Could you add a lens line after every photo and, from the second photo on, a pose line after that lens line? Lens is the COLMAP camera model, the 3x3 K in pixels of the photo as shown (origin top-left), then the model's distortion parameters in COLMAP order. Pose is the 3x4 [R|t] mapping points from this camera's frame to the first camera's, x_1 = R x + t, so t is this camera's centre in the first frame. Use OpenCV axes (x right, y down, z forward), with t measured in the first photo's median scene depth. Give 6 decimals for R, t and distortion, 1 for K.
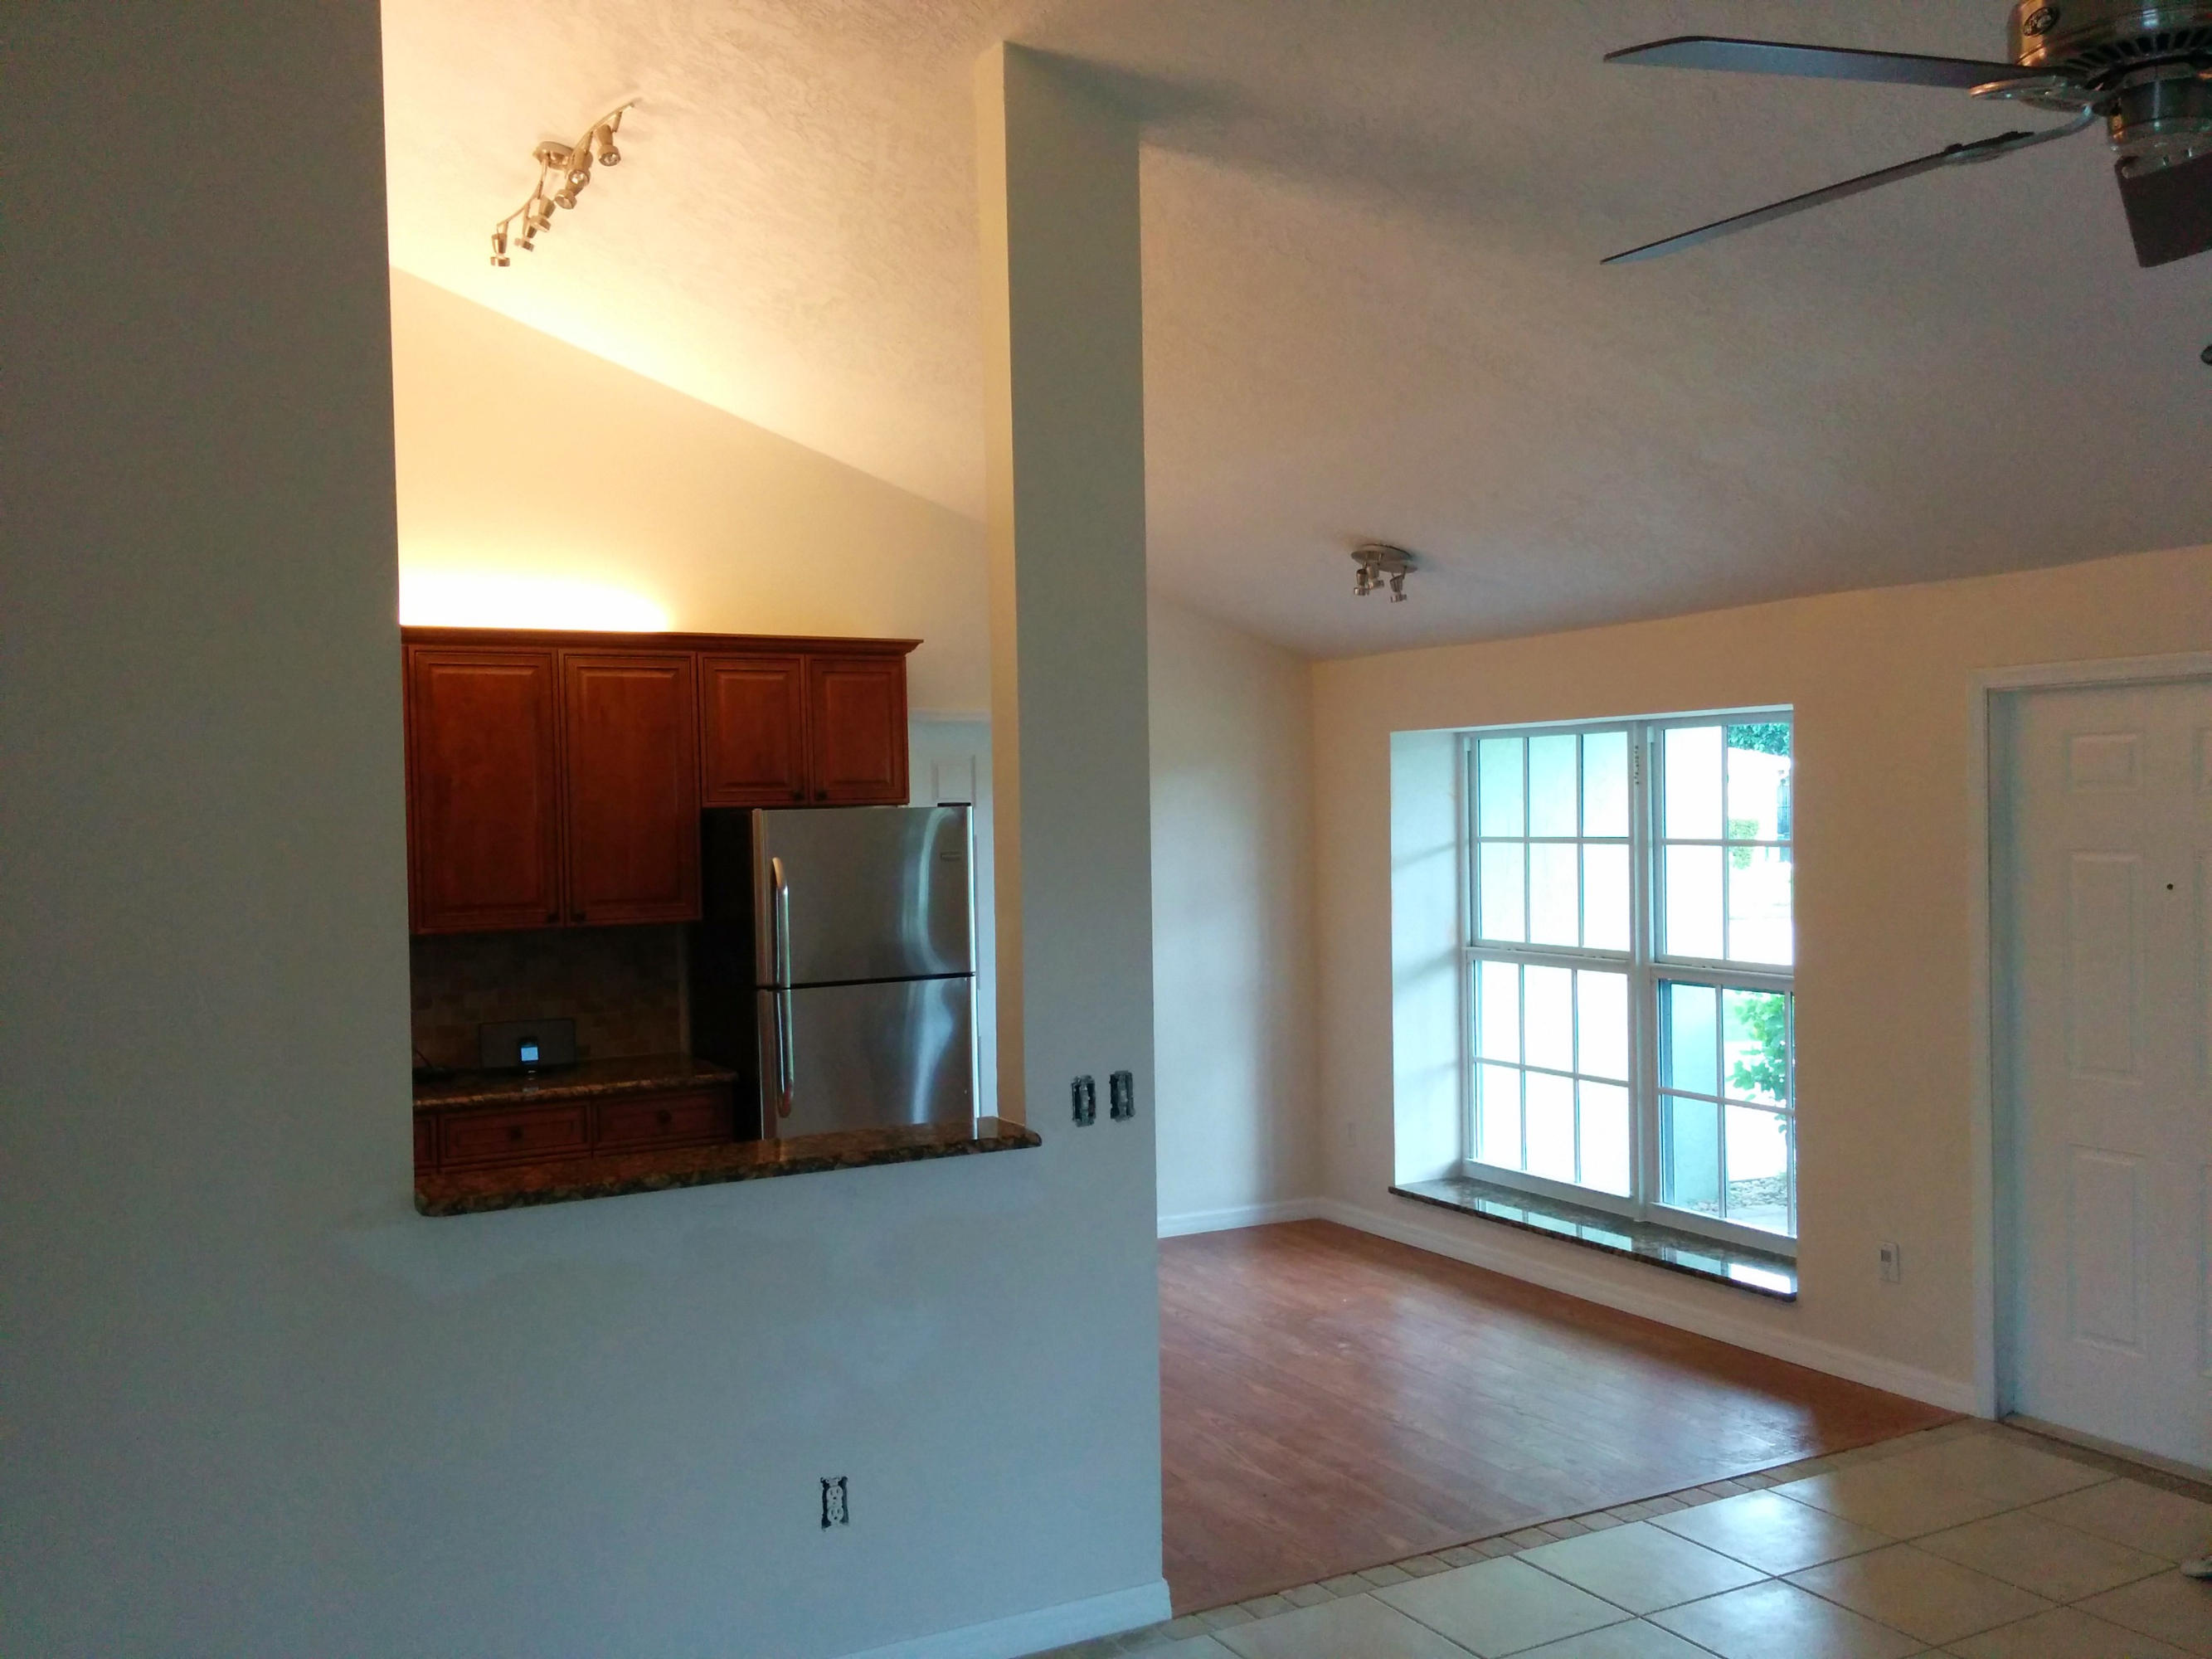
lens RADIAL K [[1920.9, 0, 1103.8], [0, 1920.9, 837.0], [0, 0, 1]] dist [0.049174, -0.020157]
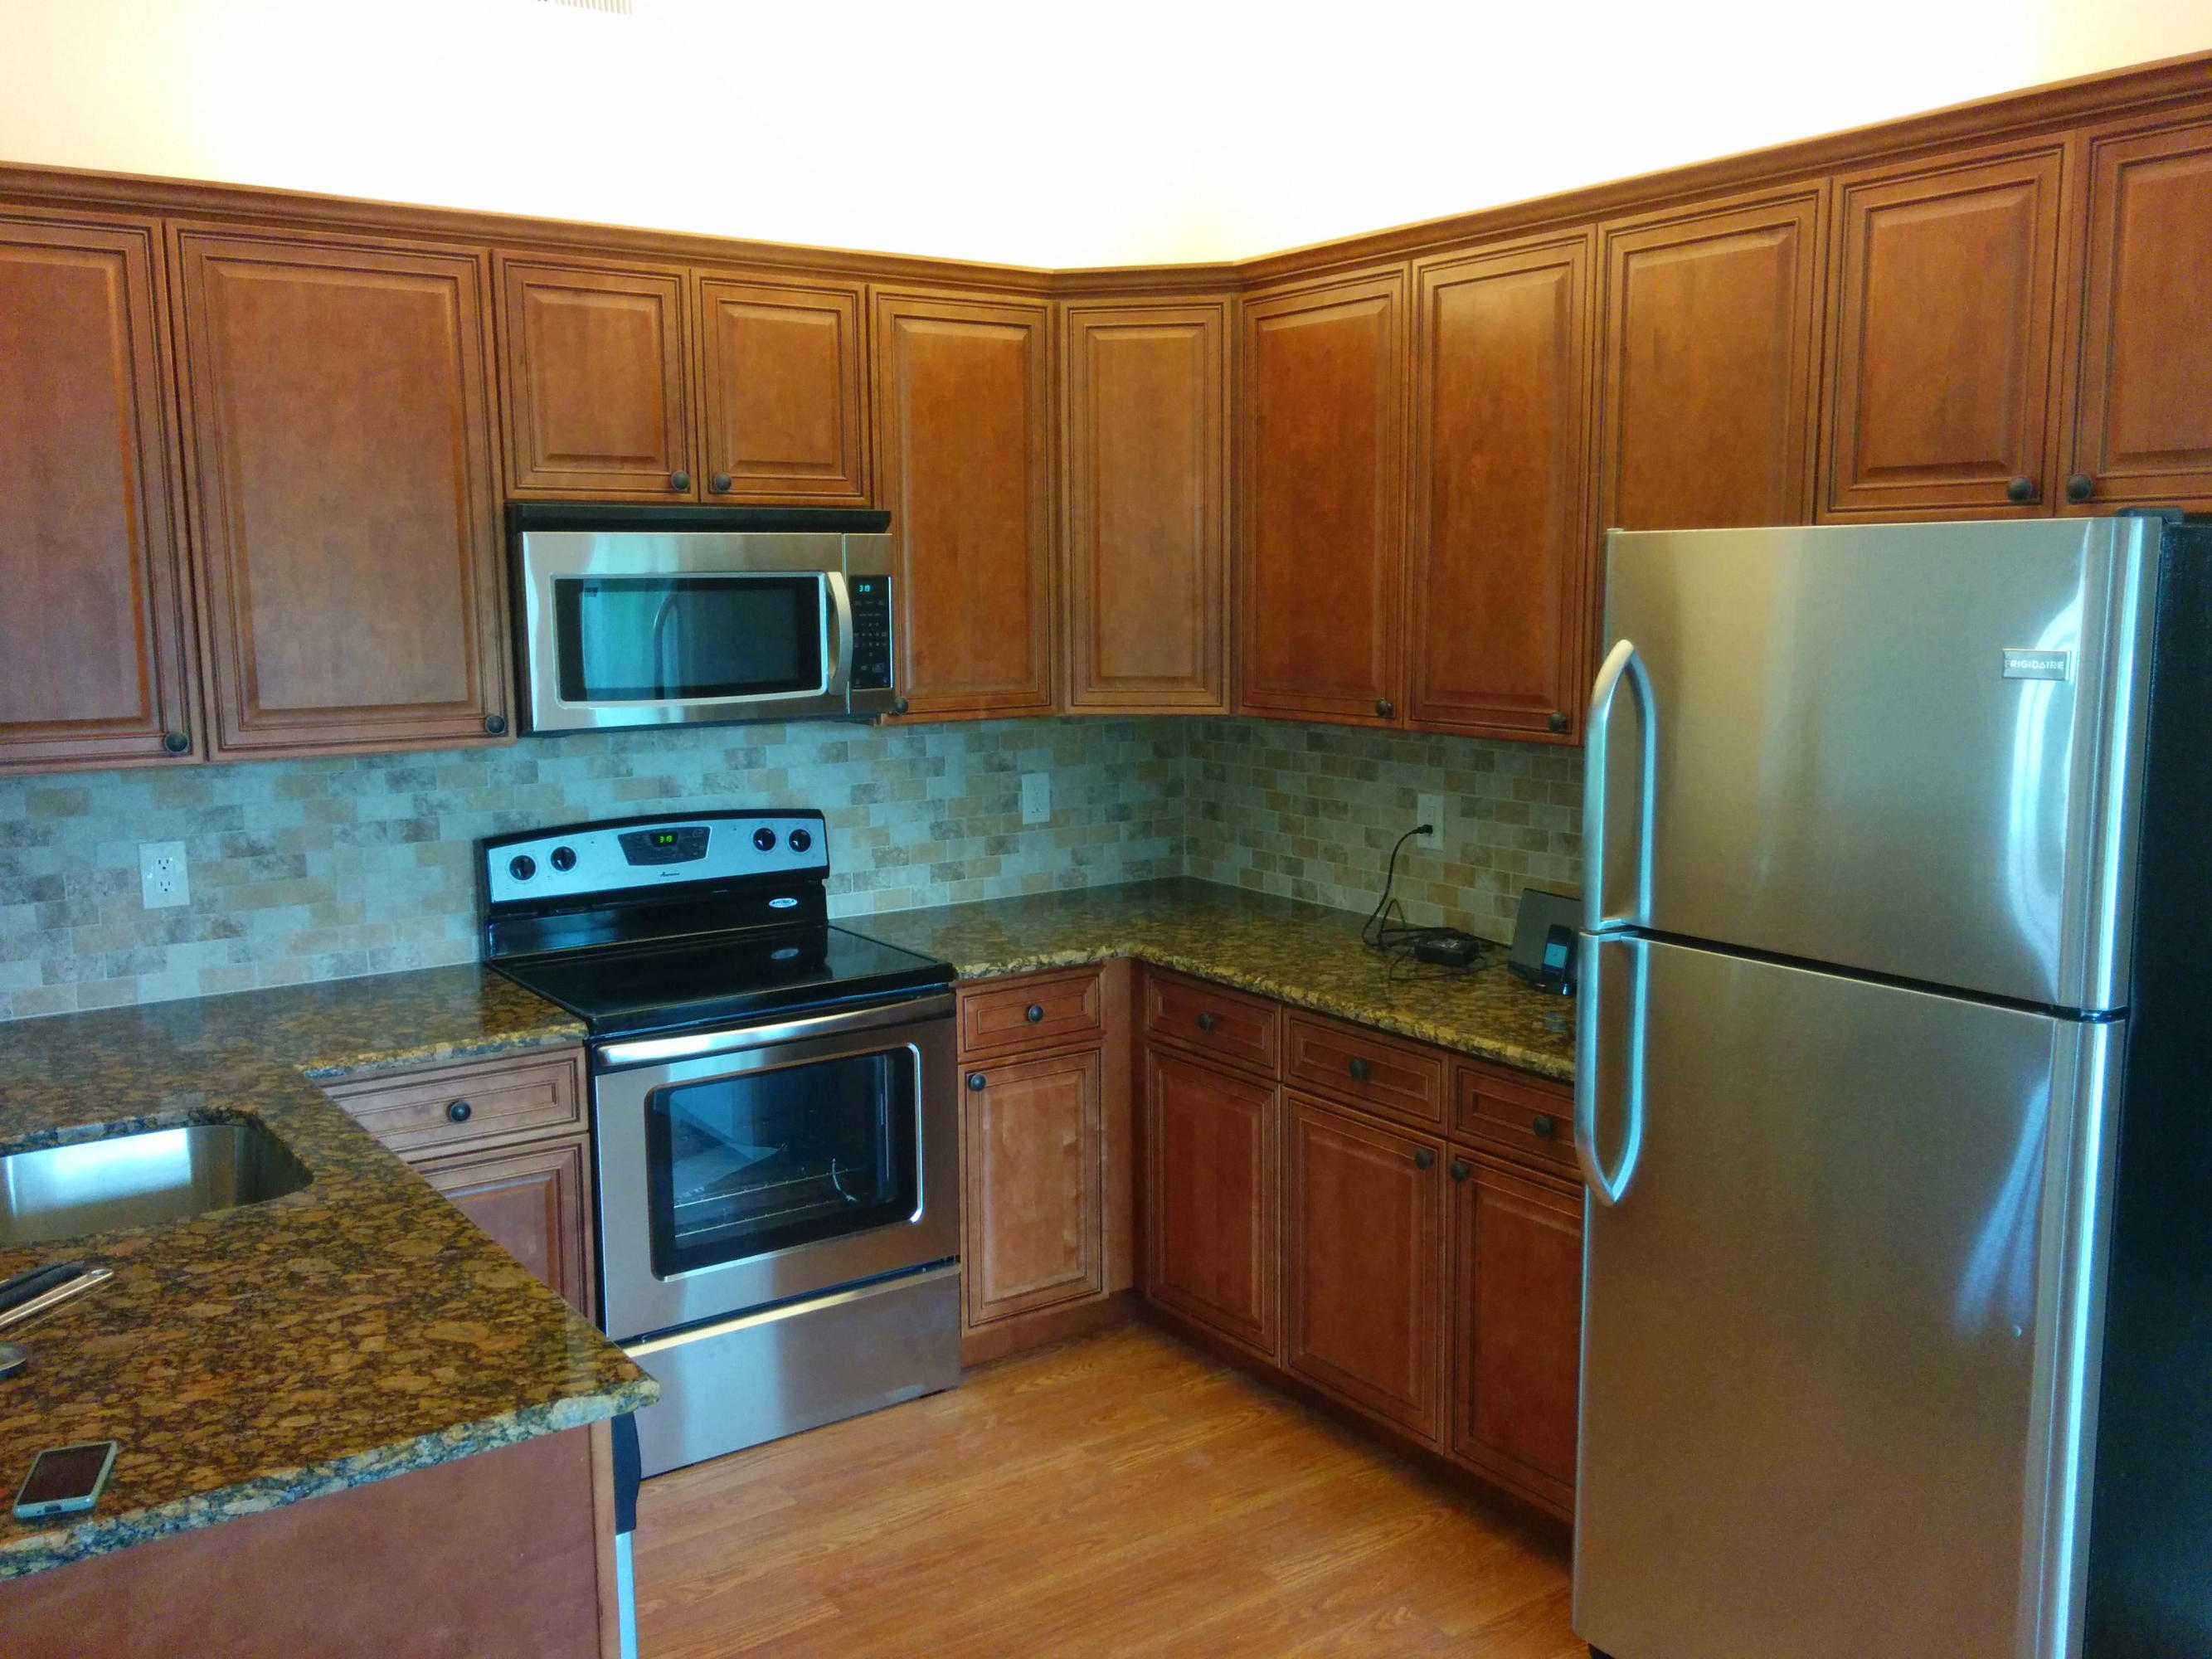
lens RADIAL K [[1920.9, 0, 1103.8], [0, 1920.9, 837.0], [0, 0, 1]] dist [0.049174, -0.020157]
pose [[0.106280, 0.157068, -0.981852, 0.259527], [-0.013076, 0.987580, 0.156569, -0.012283], [0.994250, -0.003801, 0.107013, 0.822843]]
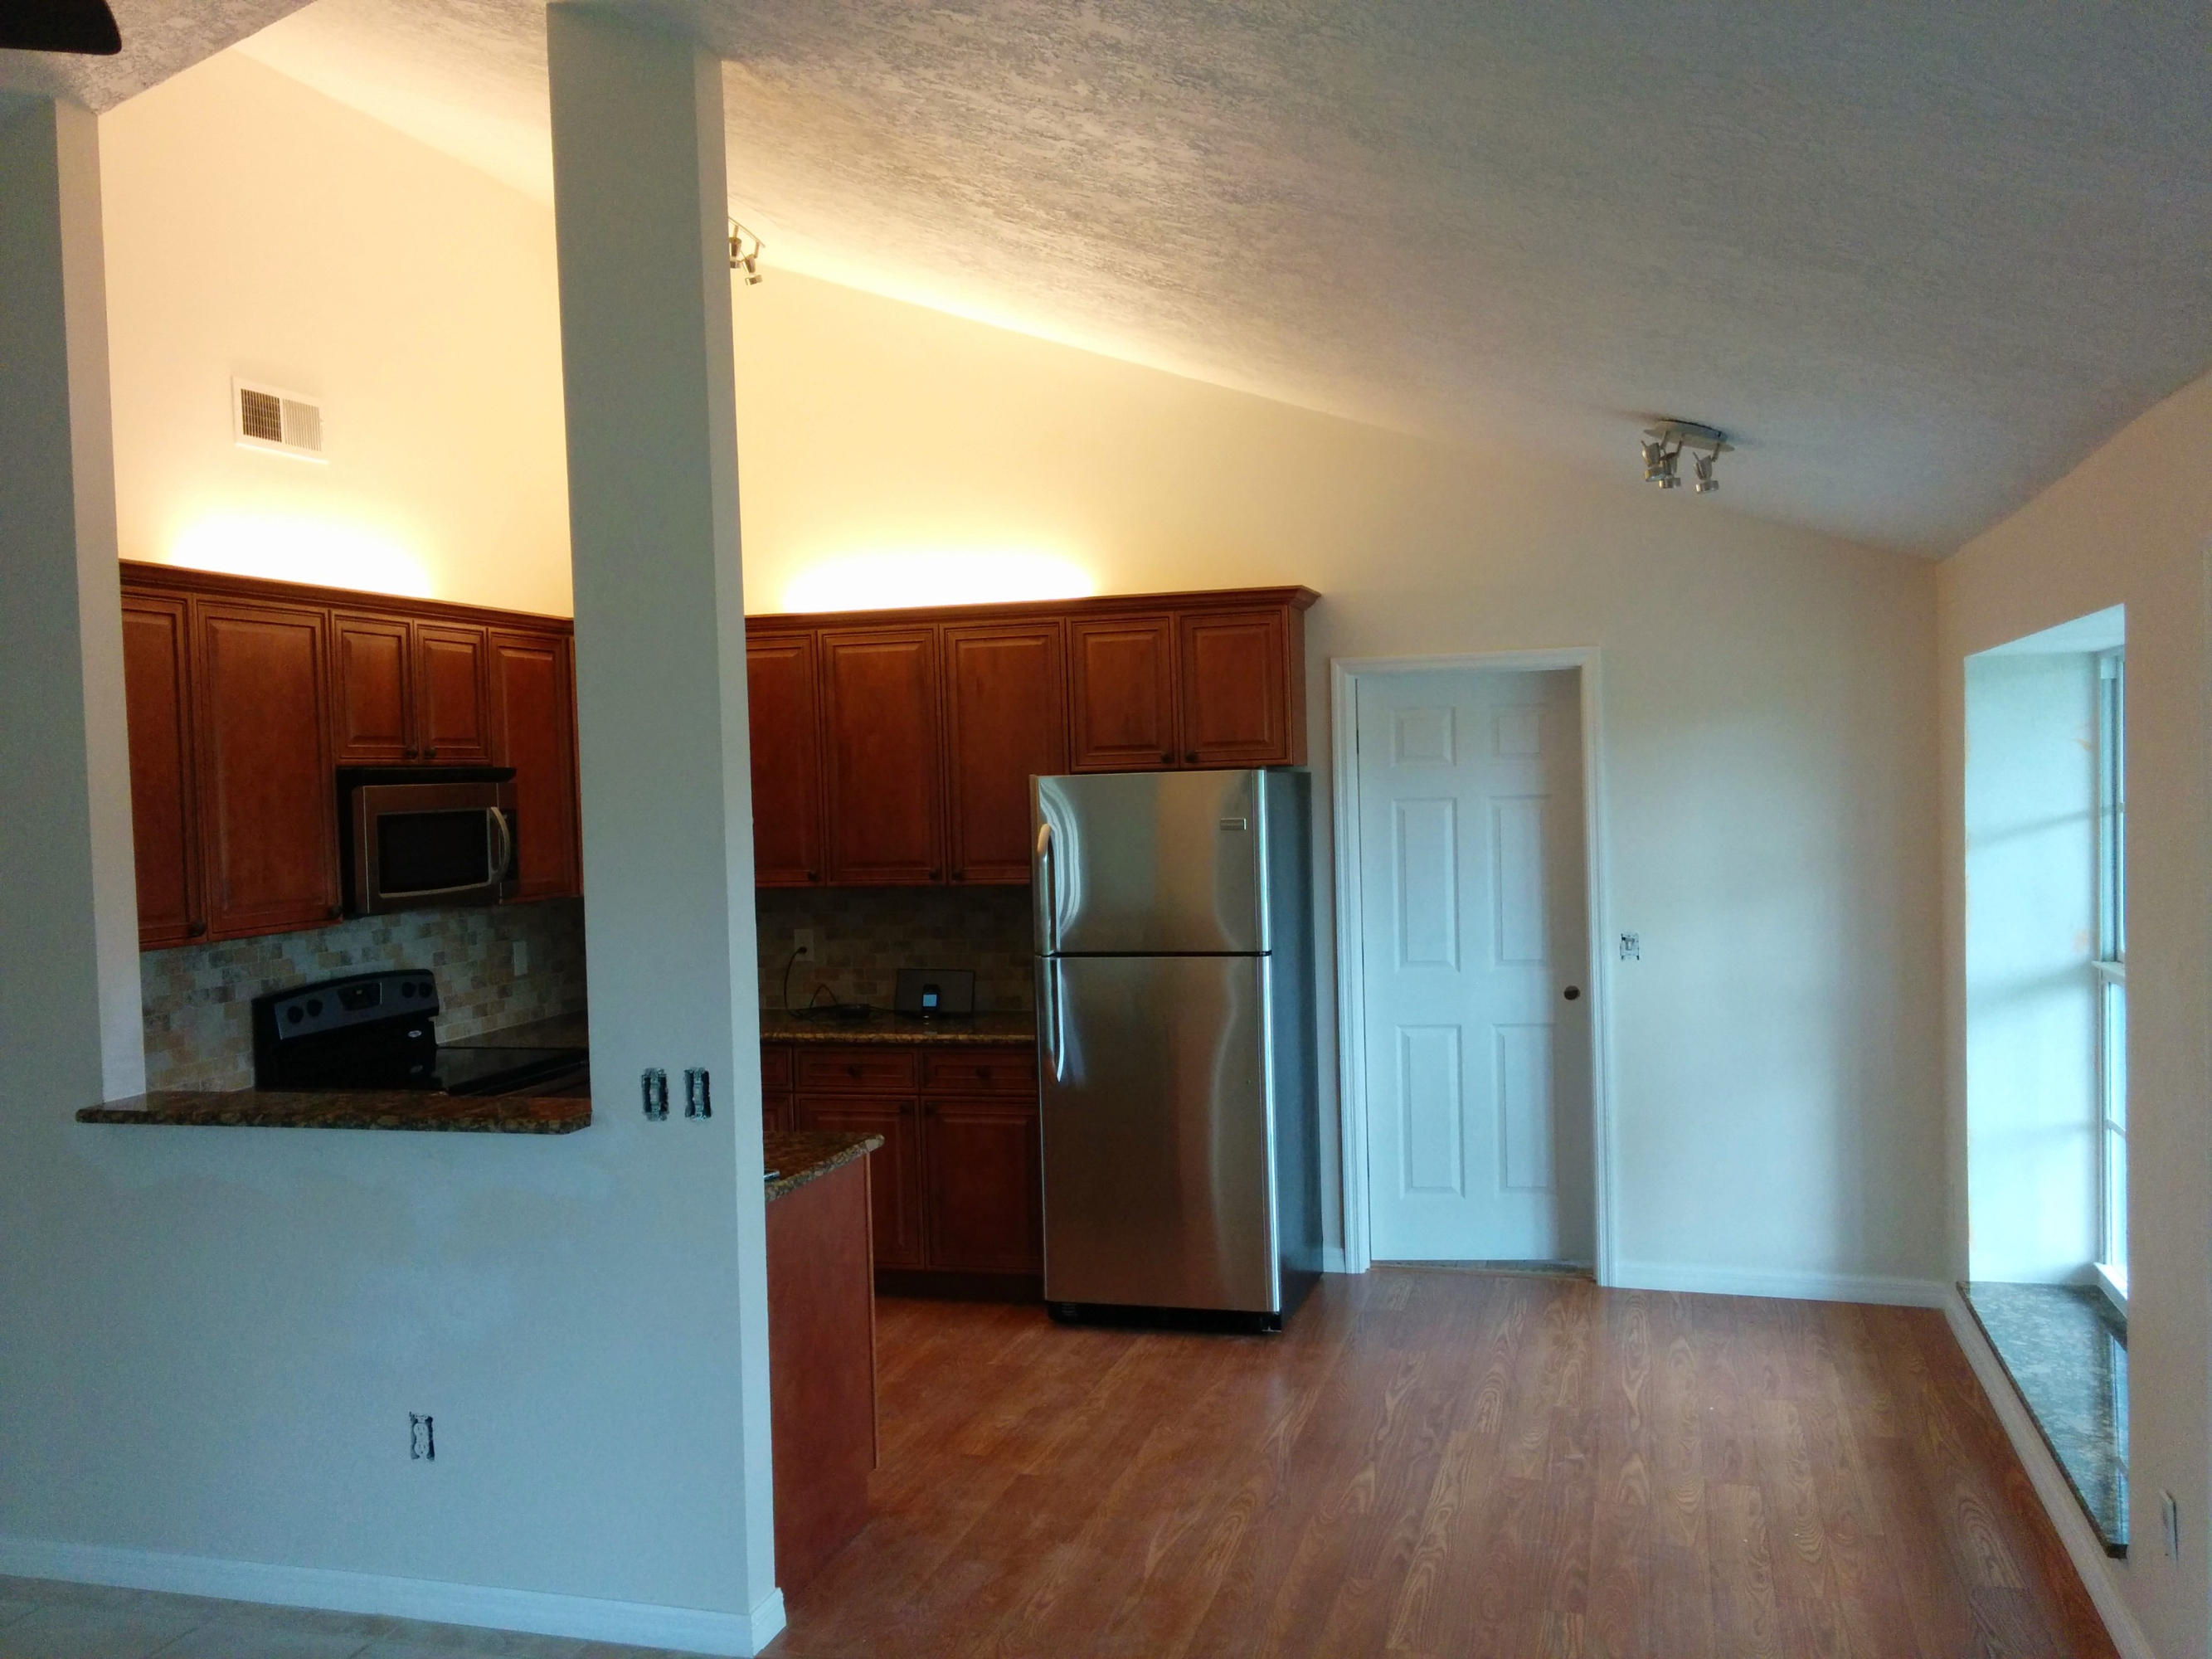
lens RADIAL K [[1920.9, 0, 1103.8], [0, 1920.9, 837.0], [0, 0, 1]] dist [0.049174, -0.020157]
pose [[0.708158, 0.021555, -0.705725, 0.543839], [0.002292, 0.999458, 0.032826, -0.014672], [0.706051, -0.024863, 0.707725, 0.316507]]
